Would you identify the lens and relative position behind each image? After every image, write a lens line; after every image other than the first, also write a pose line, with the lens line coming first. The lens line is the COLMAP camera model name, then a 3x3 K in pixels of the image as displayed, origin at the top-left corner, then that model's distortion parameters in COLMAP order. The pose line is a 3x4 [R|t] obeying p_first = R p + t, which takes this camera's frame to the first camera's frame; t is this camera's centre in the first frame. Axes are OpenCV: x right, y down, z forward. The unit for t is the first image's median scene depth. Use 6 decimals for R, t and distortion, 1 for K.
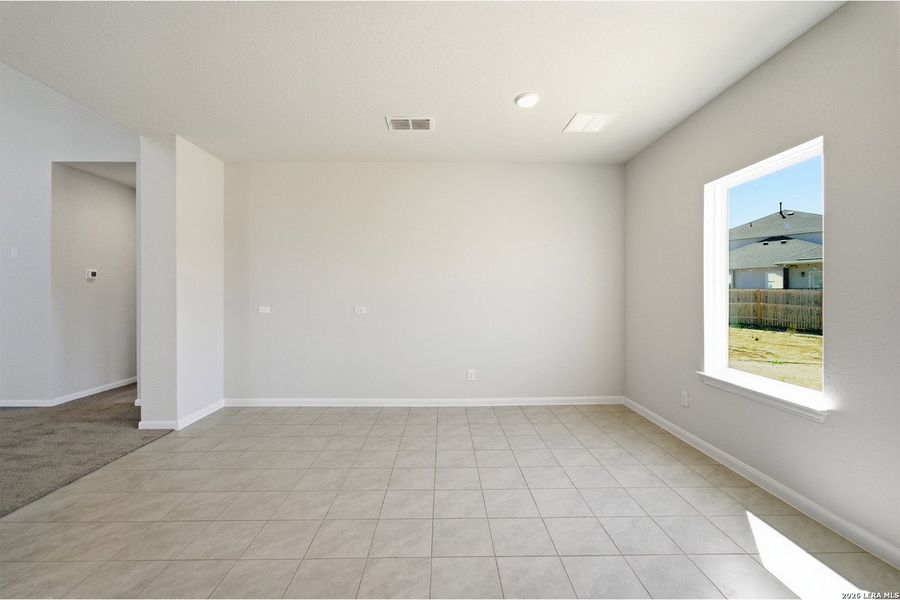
lens RADIAL K [[369.4, 0, 450.0], [0, 369.4, 300.0], [0, 0, 1]] dist [-0.020304, 0.011487]
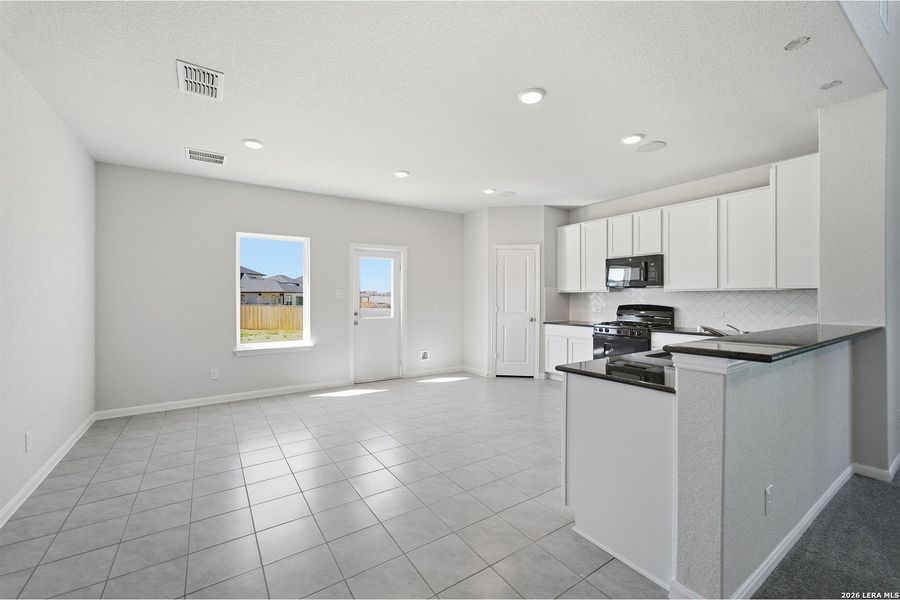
lens RADIAL K [[369.4, 0, 450.0], [0, 369.4, 300.0], [0, 0, 1]] dist [-0.020304, 0.011487]
pose [[-0.541354, -0.007203, 0.840764, -1.107225], [0.010881, 0.999820, 0.015571, -0.031476], [-0.840724, 0.017578, -0.541178, 1.046962]]
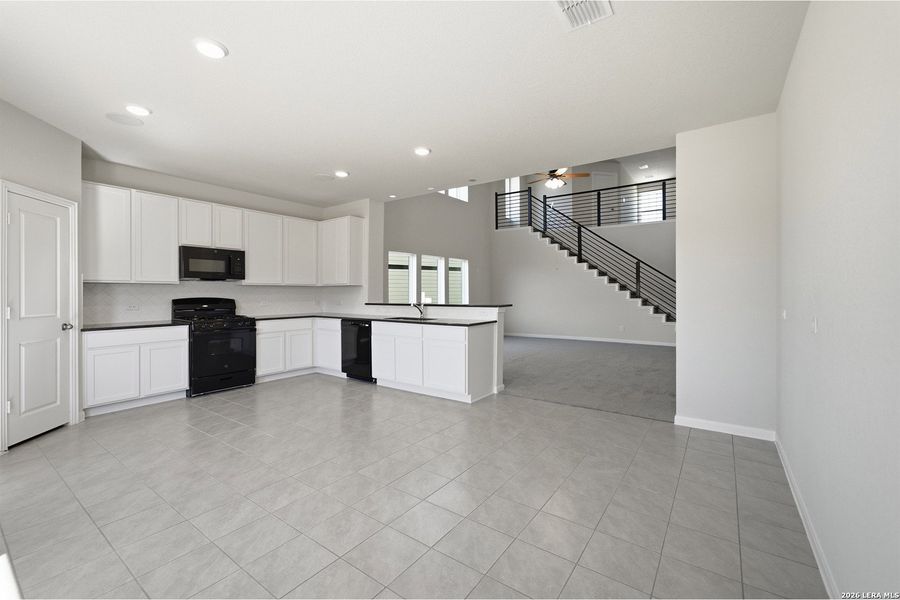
lens RADIAL K [[382.1, 0, 447.8], [0, 382.1, 292.2], [0, 0, 1]] dist [-0.022044, 0.013031]
pose [[-0.609149, 0.002097, -0.793053, 0.542613], [-0.005404, 0.999962, 0.006795, -0.015278], [0.793038, 0.008425, -0.609114, 1.293844]]
